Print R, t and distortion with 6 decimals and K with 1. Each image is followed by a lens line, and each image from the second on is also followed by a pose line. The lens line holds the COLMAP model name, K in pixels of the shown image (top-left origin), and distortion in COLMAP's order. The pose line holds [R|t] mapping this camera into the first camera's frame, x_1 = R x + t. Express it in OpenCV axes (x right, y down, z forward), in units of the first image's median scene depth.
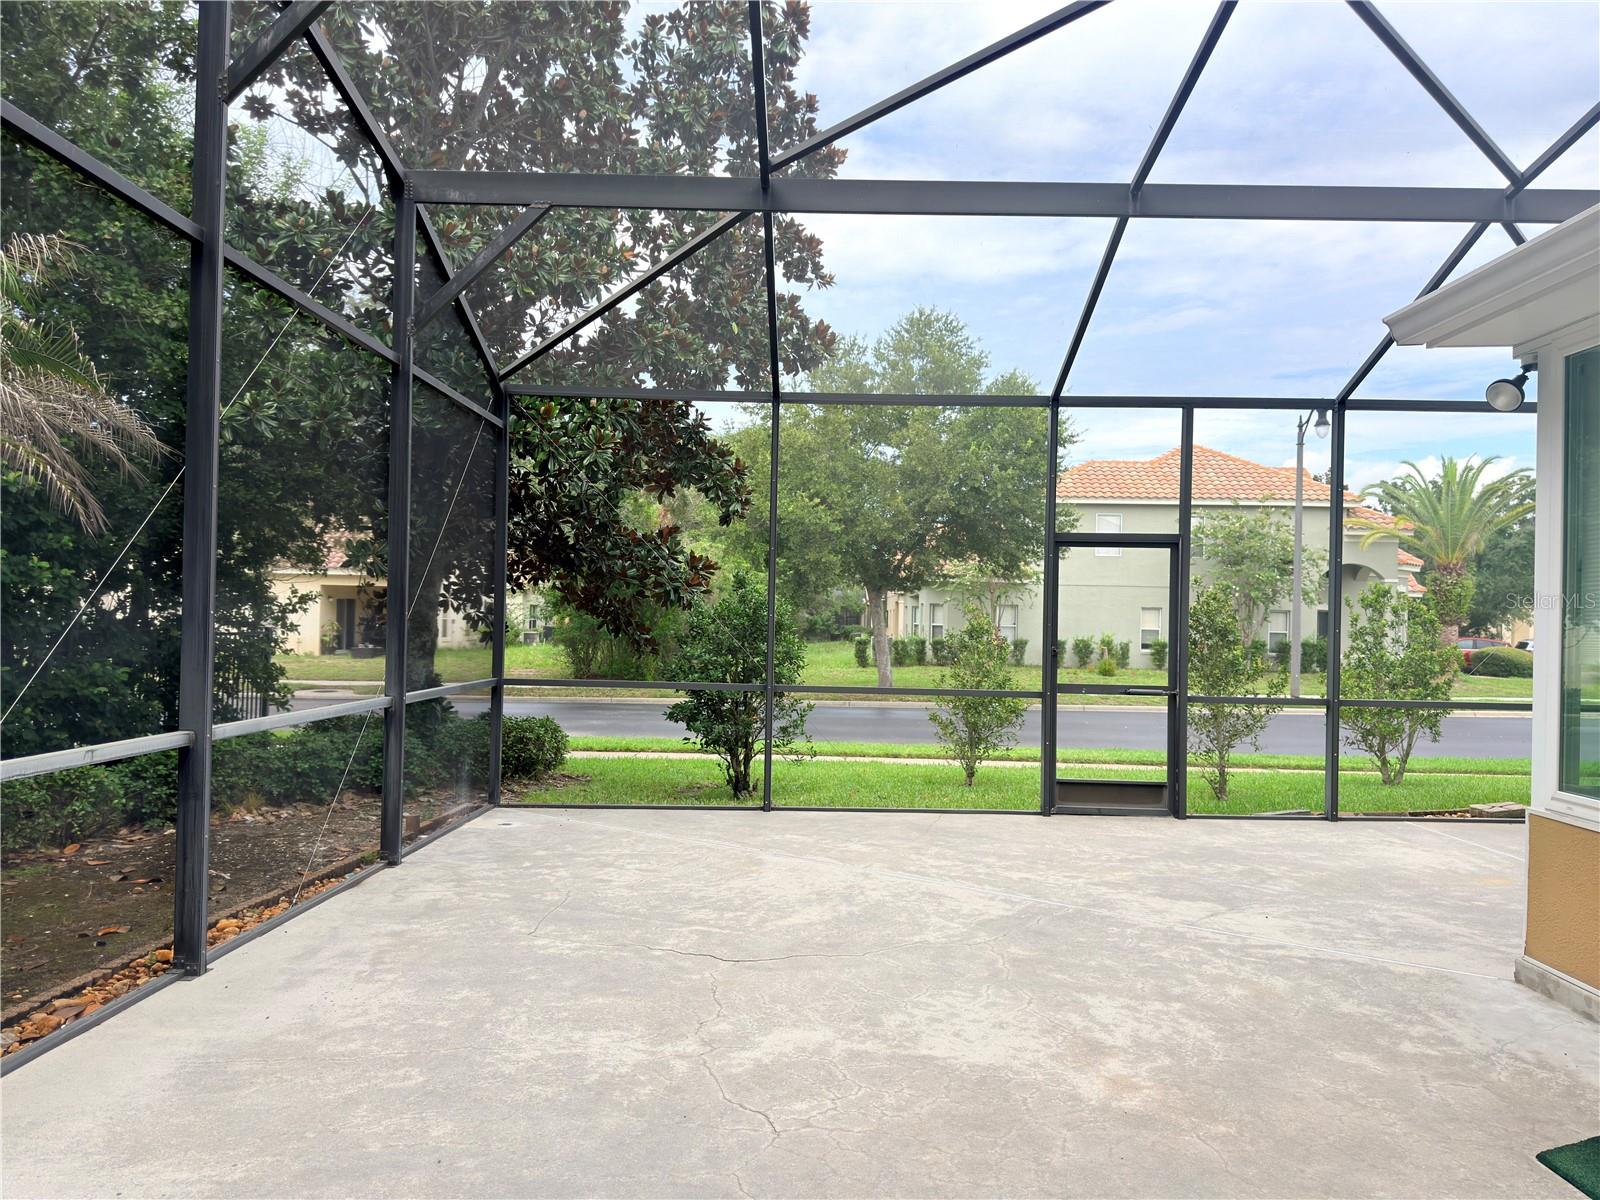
lens RADIAL K [[1136.0, 0, 800.0], [0, 1136.0, 600.0], [0, 0, 1]] dist [0.007810, -0.027095]
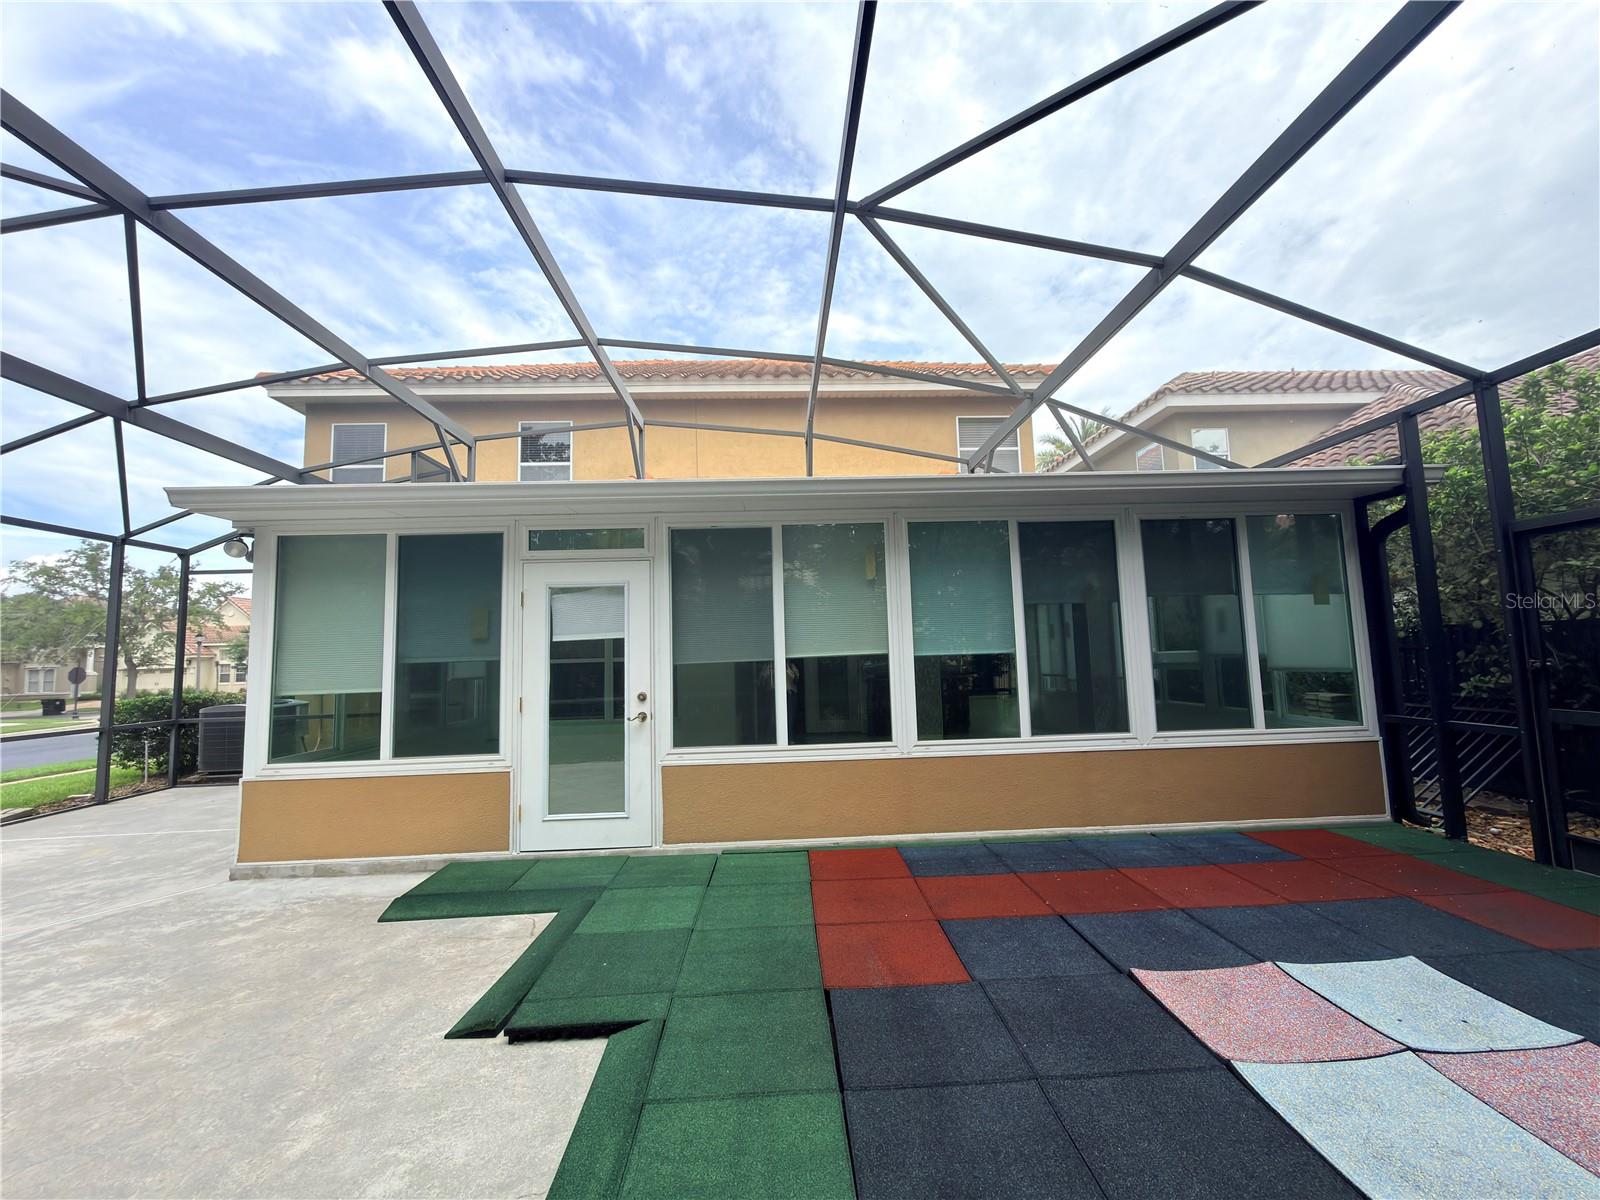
lens RADIAL K [[637.4, 0, 800.0], [0, 637.4, 600.0], [0, 0, 1]] dist [-0.000935, -0.000454]
pose [[-0.056523, 0.067188, 0.996138, -0.509710], [0.016207, 0.997663, -0.066371, -0.021180], [-0.998270, 0.012392, -0.057480, 0.199534]]
